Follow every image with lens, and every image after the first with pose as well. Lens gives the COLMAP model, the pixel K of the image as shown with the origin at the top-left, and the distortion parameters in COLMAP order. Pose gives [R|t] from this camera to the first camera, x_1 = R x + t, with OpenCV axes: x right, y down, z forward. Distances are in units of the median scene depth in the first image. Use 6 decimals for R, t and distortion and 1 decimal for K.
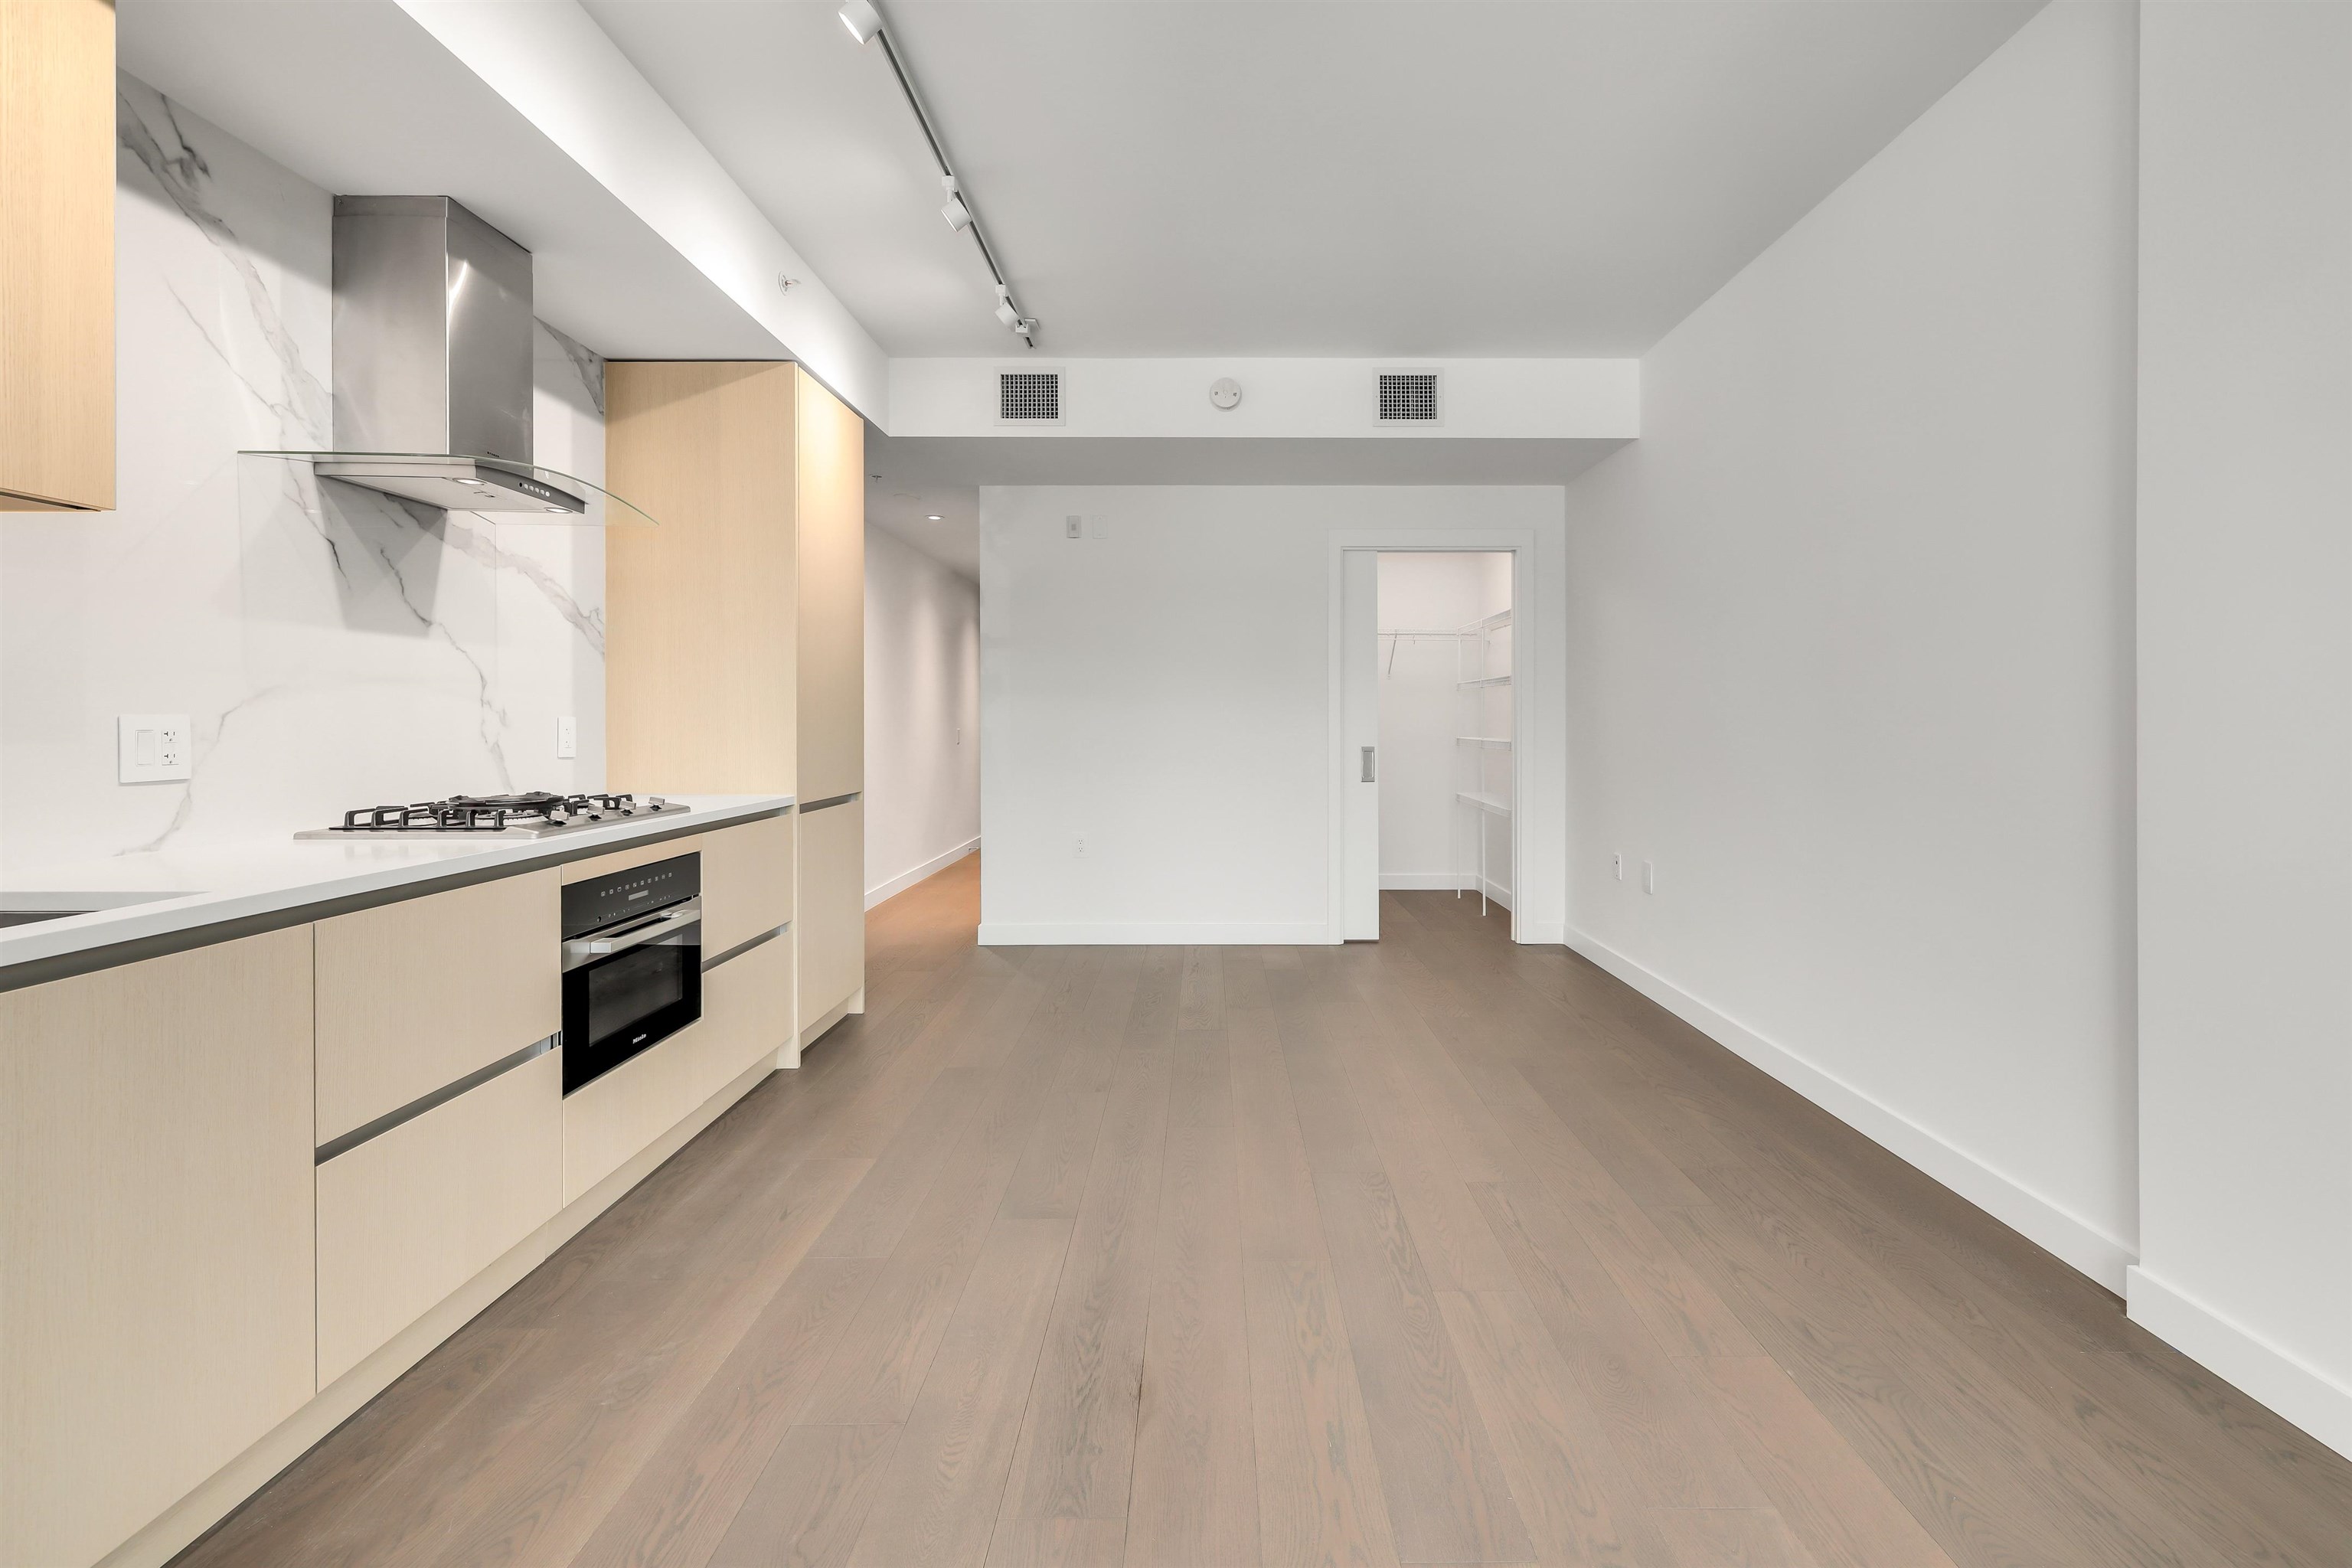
lens RADIAL K [[1056.6, 0, 1185.7], [0, 1056.6, 723.3], [0, 0, 1]] dist [0.000244, 0.000010]
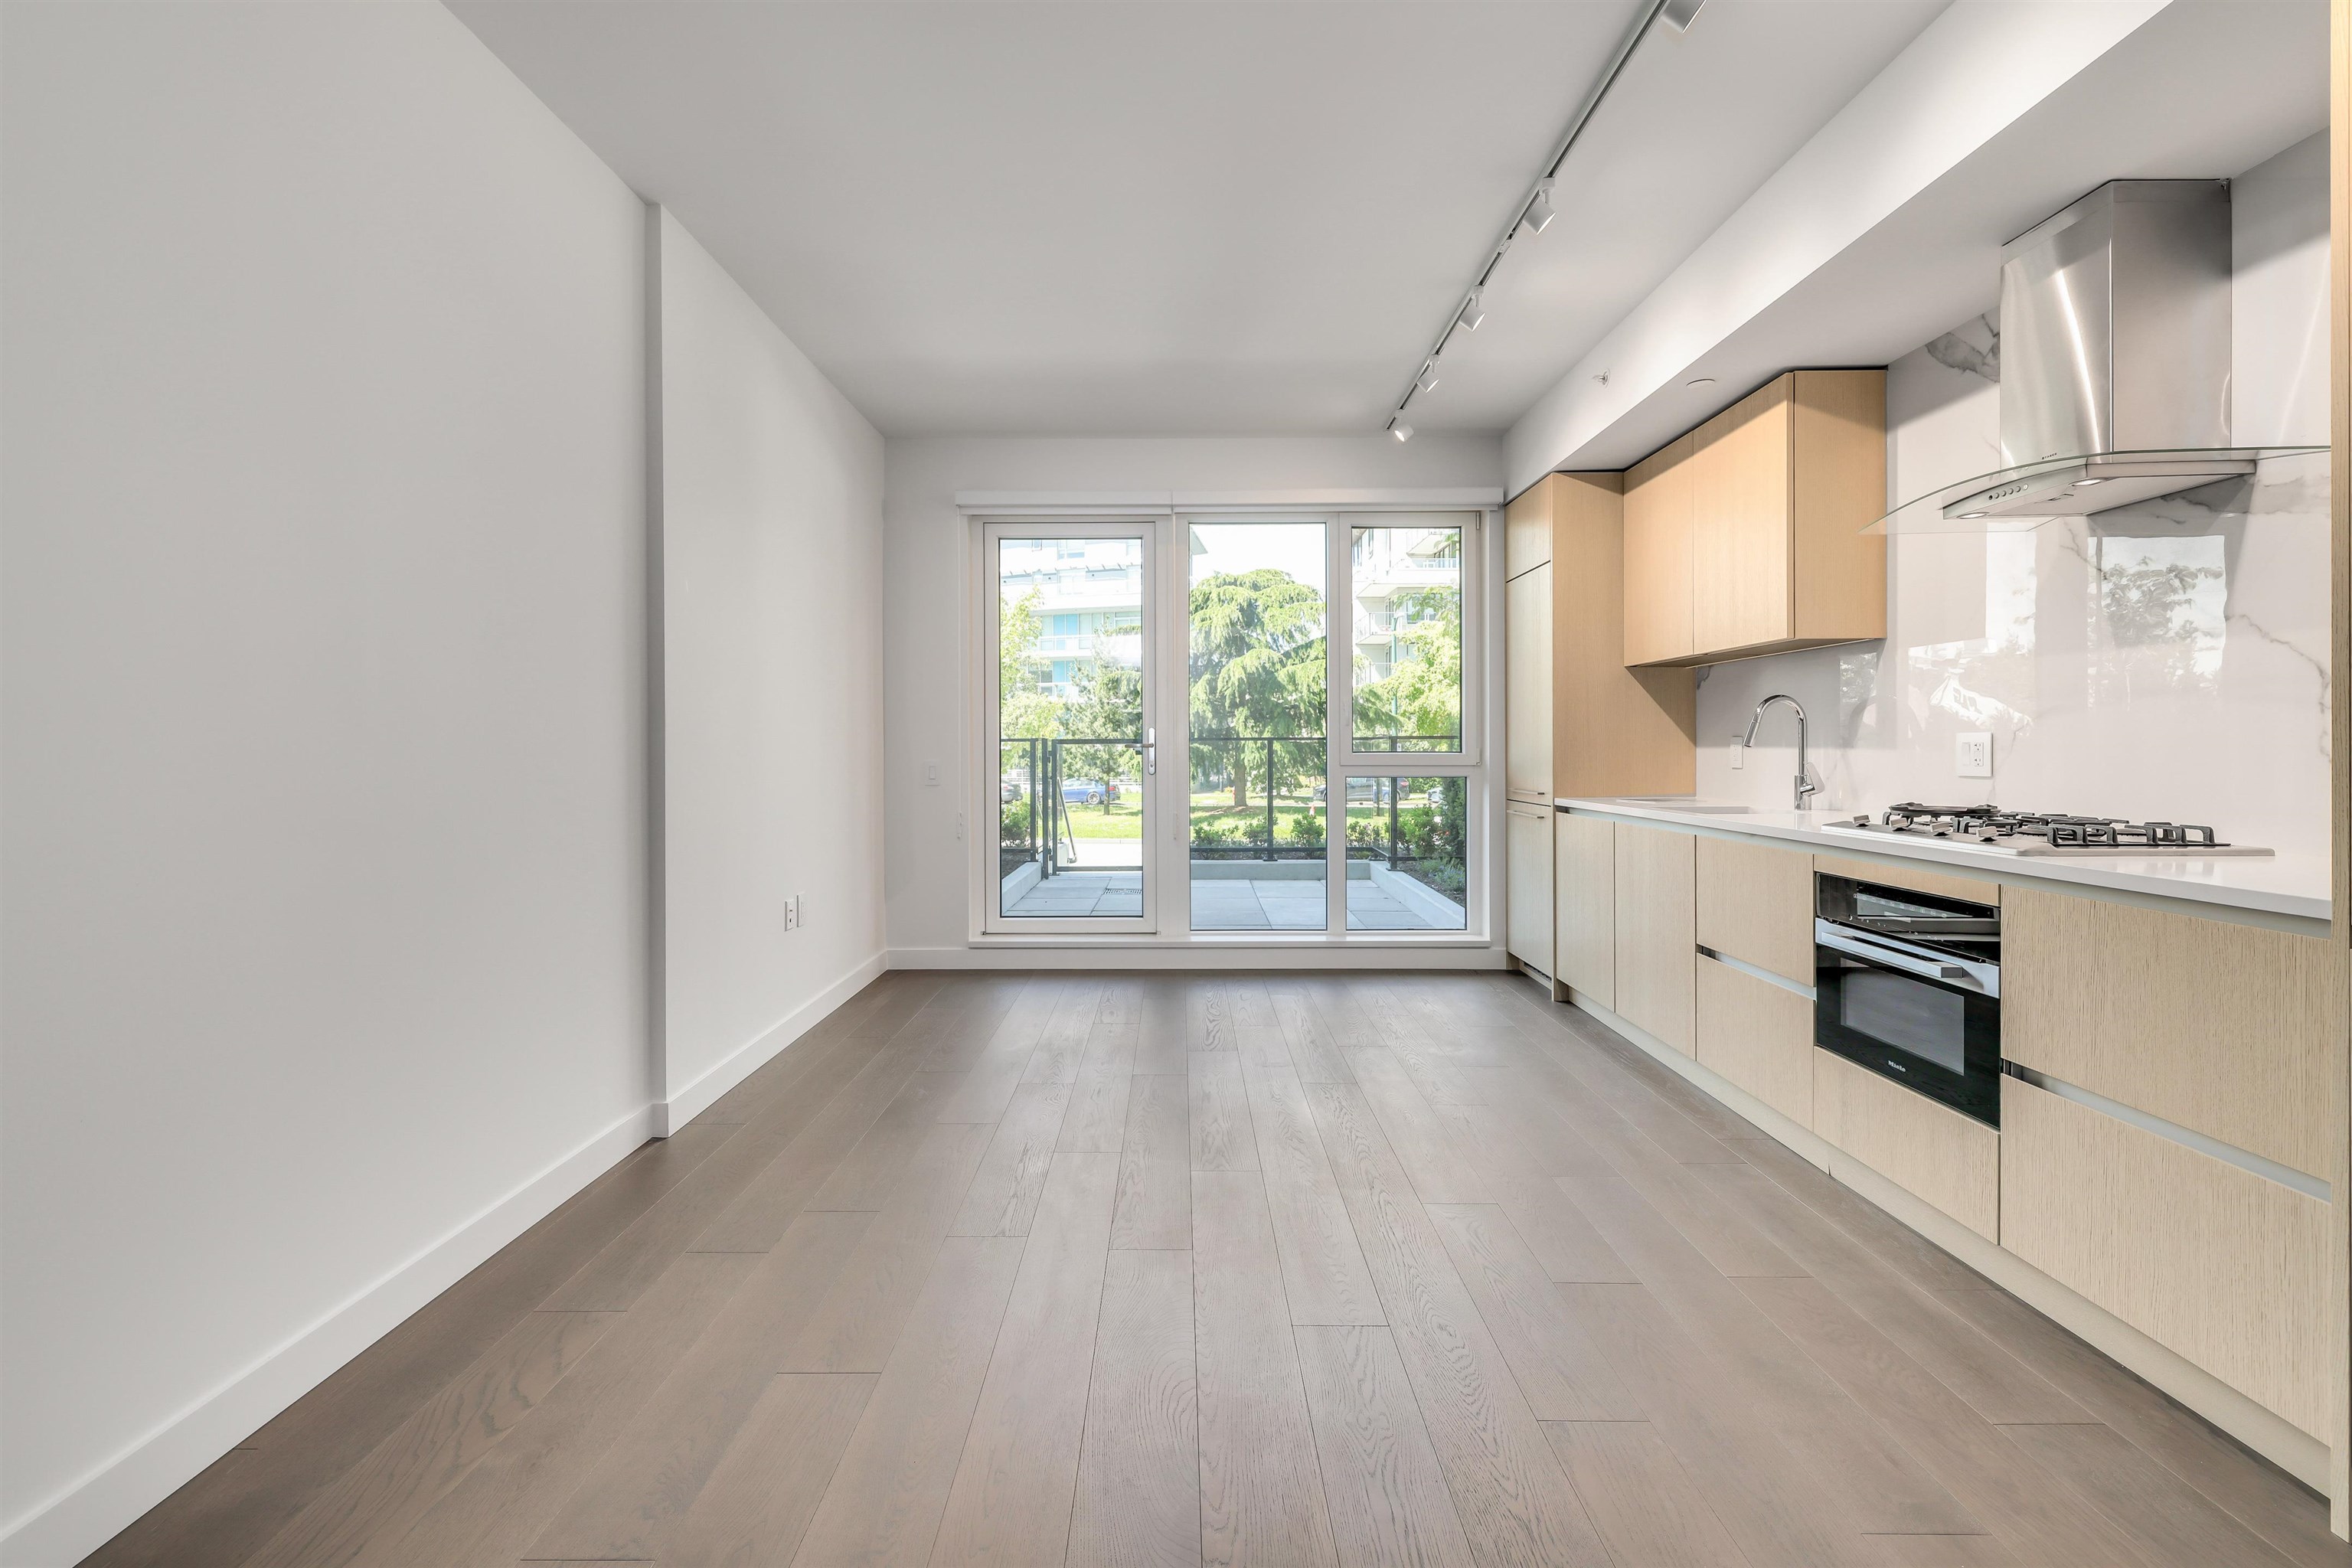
lens RADIAL K [[998.7, 0, 1170.8], [0, 998.7, 790.3], [0, 0, 1]] dist [0.000893, 0.000145]
pose [[-0.999484, 0.004024, -0.031864, 0.203320], [0.002652, 0.999073, 0.042971, 0.009412], [0.032007, 0.042864, -0.998568, 2.201269]]
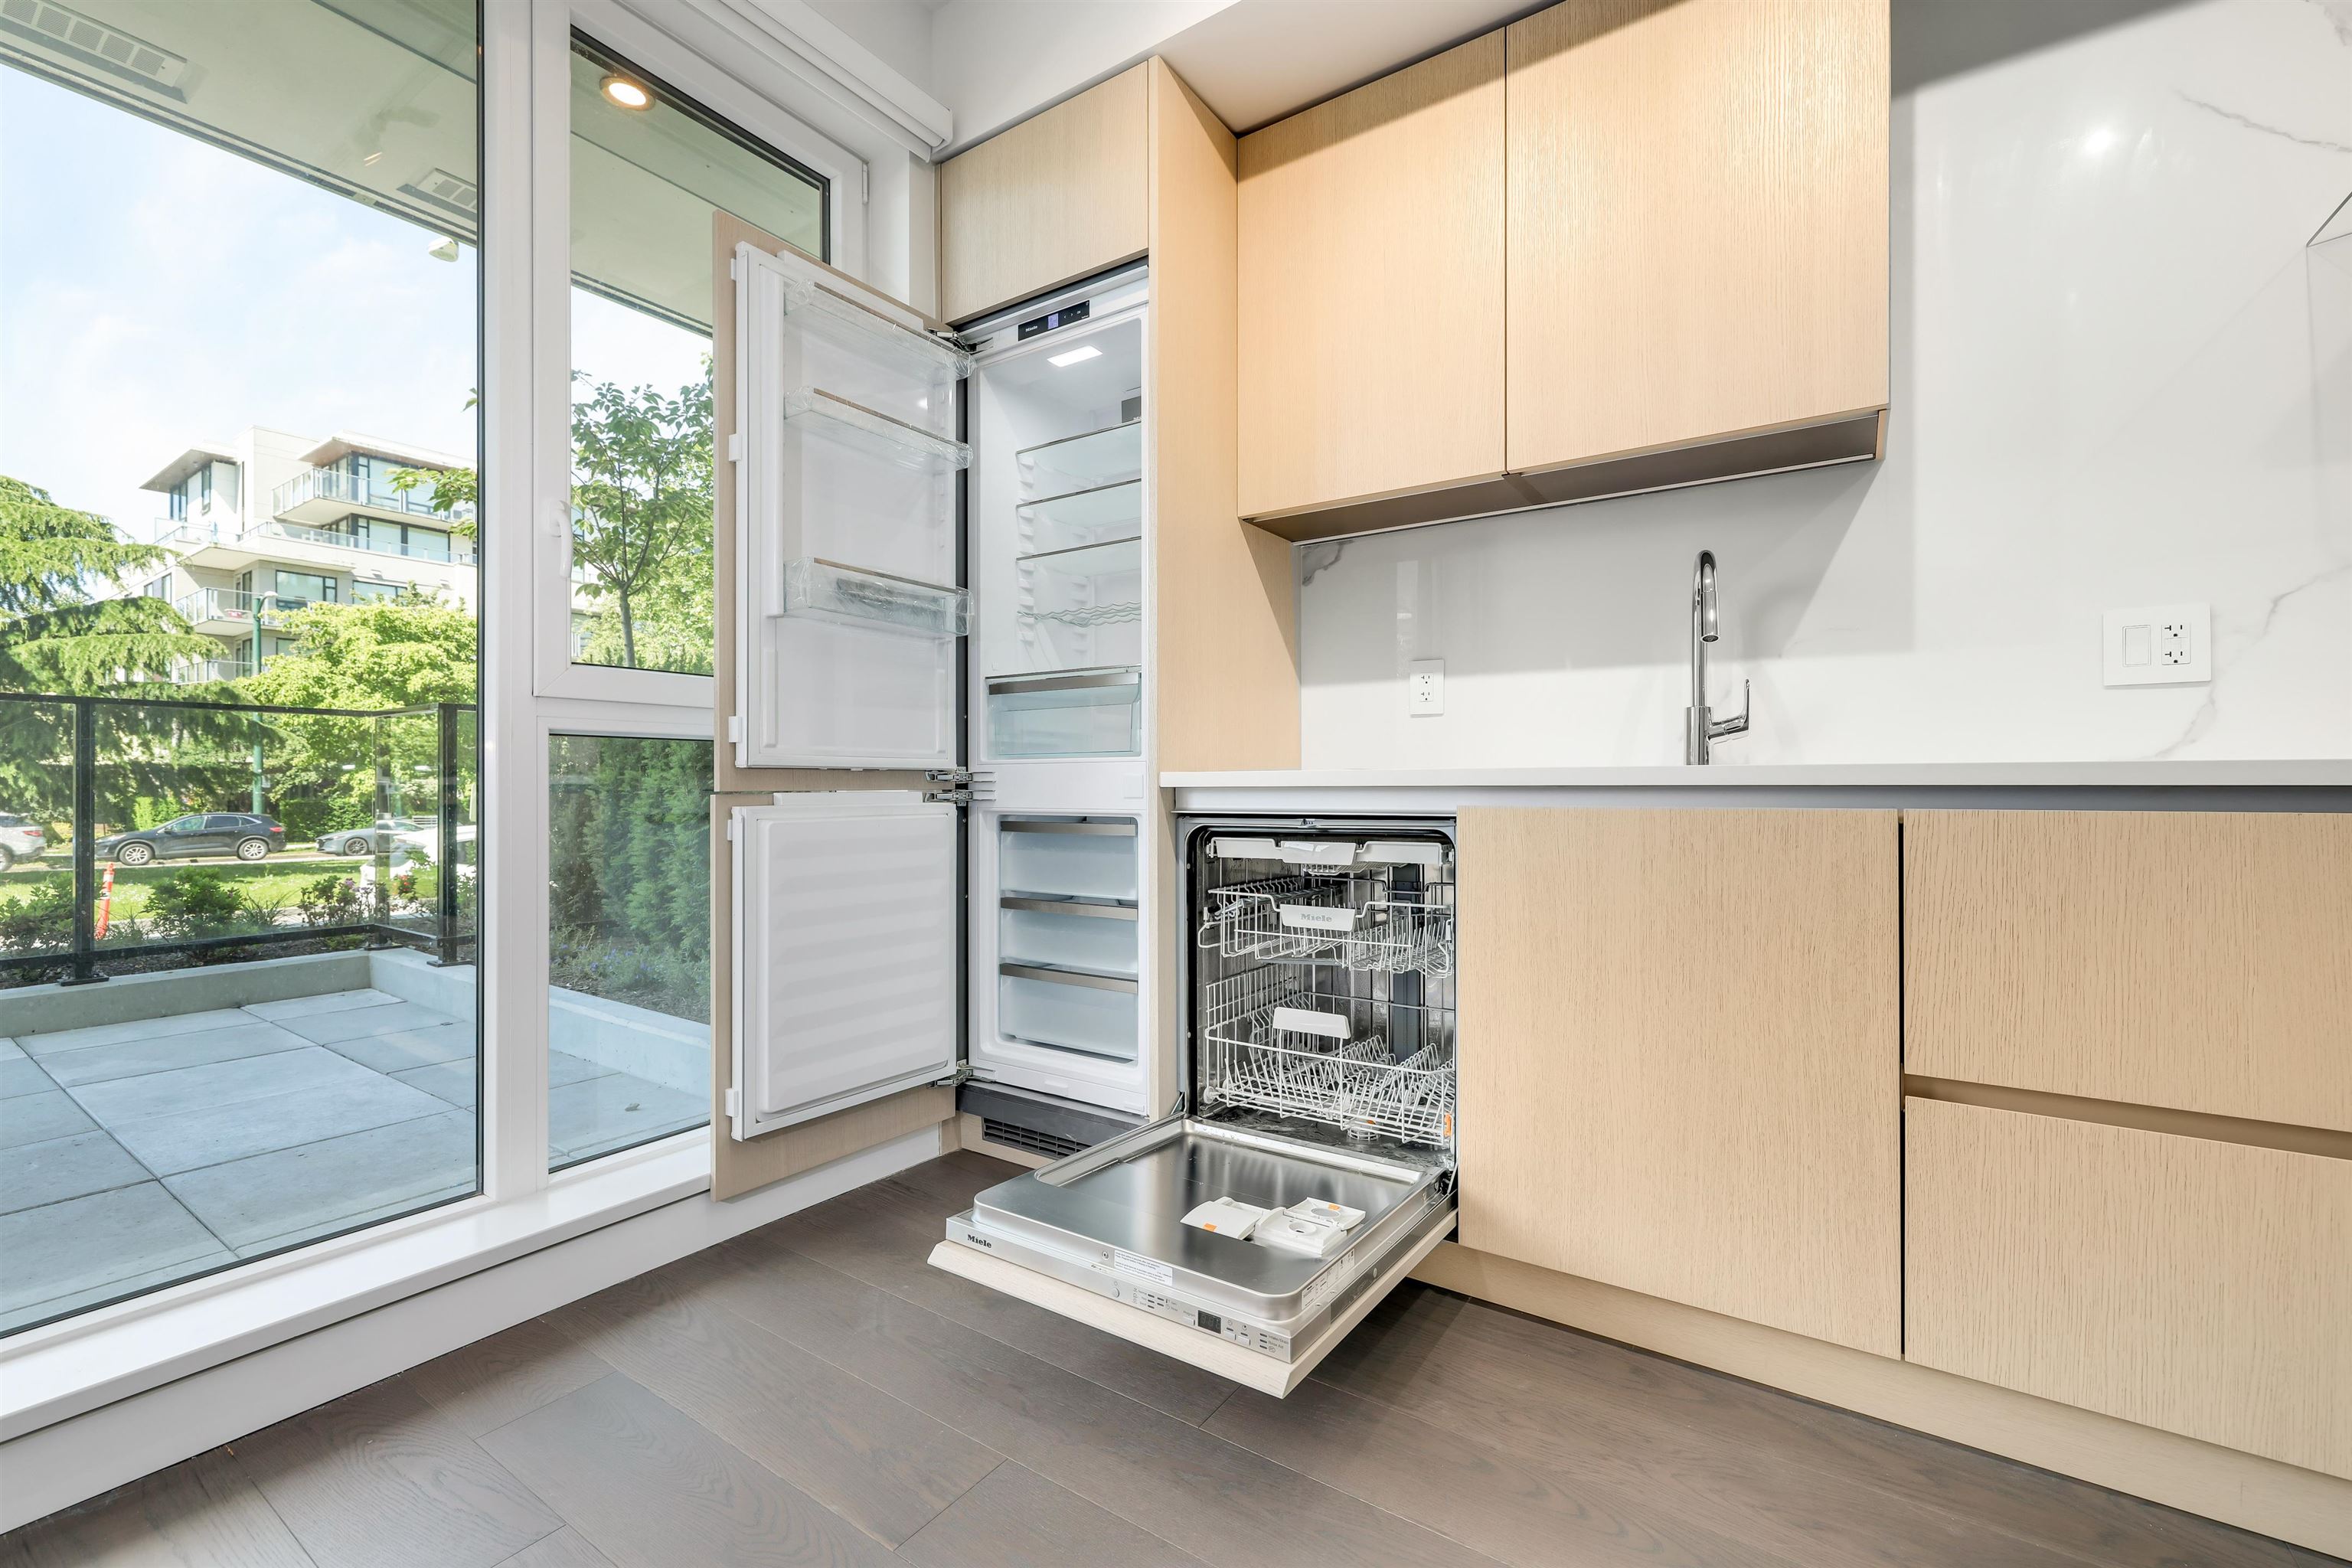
lens RADIAL K [[988.7, 0, 1180.0], [0, 988.7, 779.9], [0, 0, 1]] dist [-0.000132, 0.000090]
pose [[-0.527240, -0.003014, -0.849711, 0.128959], [0.000837, 0.999991, -0.004067, 0.127146], [0.849716, -0.002855, -0.527233, 0.696761]]
